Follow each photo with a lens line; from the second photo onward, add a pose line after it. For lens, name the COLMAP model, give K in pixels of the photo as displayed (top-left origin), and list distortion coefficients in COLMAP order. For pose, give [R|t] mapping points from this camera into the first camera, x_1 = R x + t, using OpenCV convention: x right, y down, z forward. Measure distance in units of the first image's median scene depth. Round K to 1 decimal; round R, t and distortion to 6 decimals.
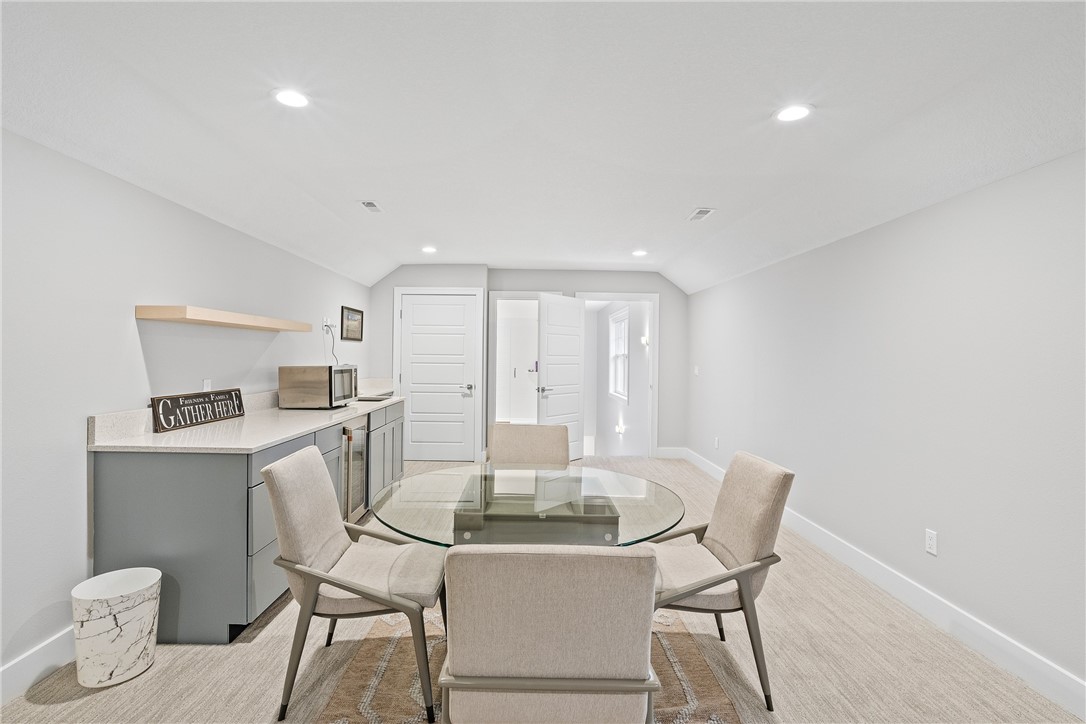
lens RADIAL K [[520.6, 0, 533.9], [0, 520.6, 358.6], [0, 0, 1]] dist [-0.041627, 0.018884]
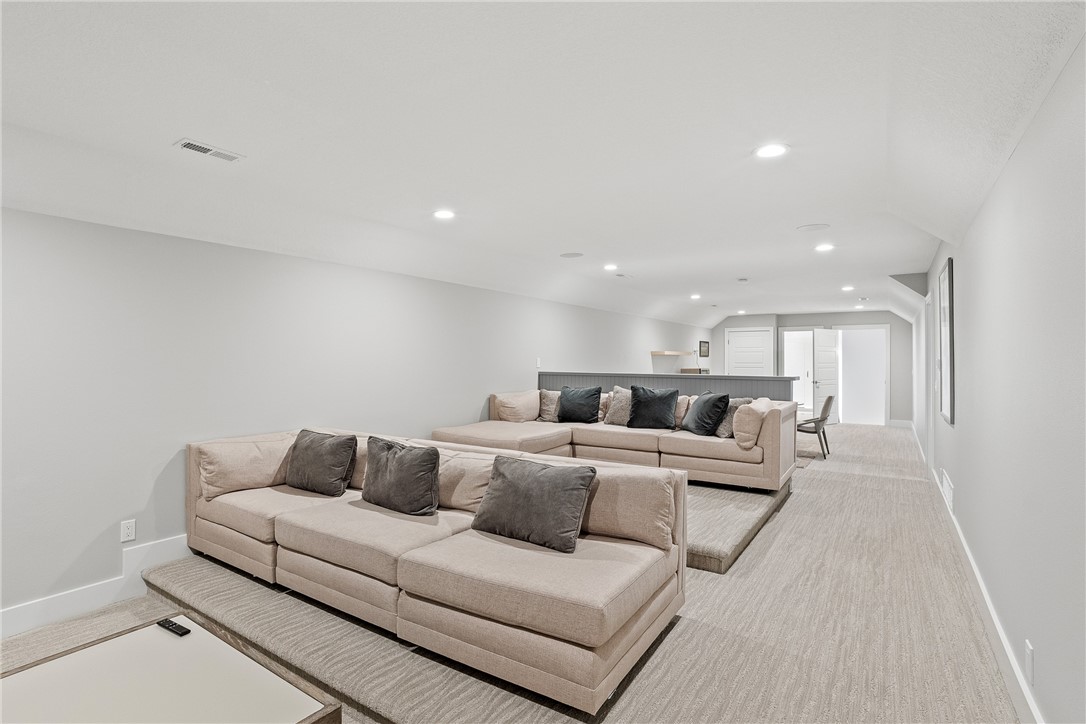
lens RADIAL K [[520.6, 0, 536.3], [0, 520.6, 360.4], [0, 0, 1]] dist [-0.041627, 0.018884]
pose [[0.812717, -0.010533, -0.582564, 0.568262], [0.006064, 0.999935, -0.009619, -0.006414], [0.582628, 0.004285, 0.812728, -1.968098]]
